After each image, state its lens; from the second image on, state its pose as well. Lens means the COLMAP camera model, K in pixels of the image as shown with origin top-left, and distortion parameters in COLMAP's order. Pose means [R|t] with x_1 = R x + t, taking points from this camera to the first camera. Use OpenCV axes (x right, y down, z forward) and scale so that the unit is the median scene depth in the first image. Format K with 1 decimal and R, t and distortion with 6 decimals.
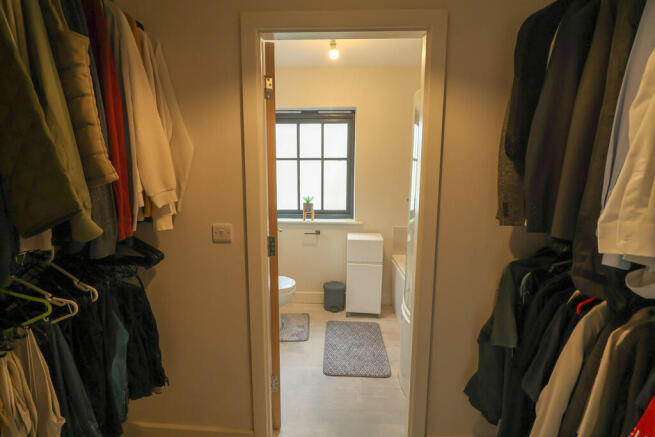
lens RADIAL K [[299.5, 0, 328.0], [0, 299.5, 211.0], [0, 0, 1]] dist [-0.025013, -0.000399]
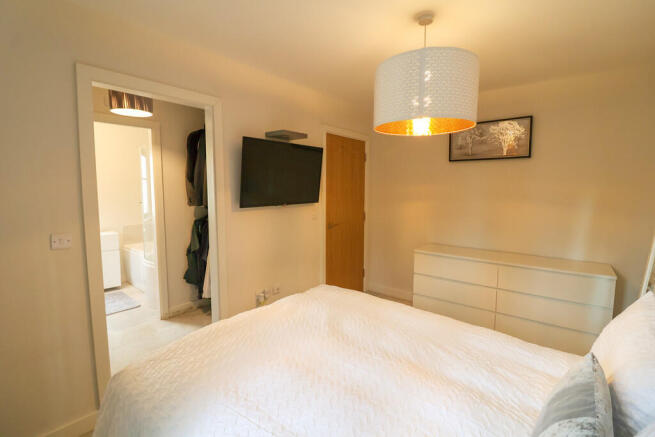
lens RADIAL K [[299.5, 0, 328.0], [0, 299.5, 211.0], [0, 0, 1]] dist [-0.025013, -0.000399]
pose [[0.595687, -0.070057, 0.800156, -0.751652], [0.110946, 0.993817, 0.004417, 0.200971], [-0.795518, 0.086143, 0.599776, -1.464417]]
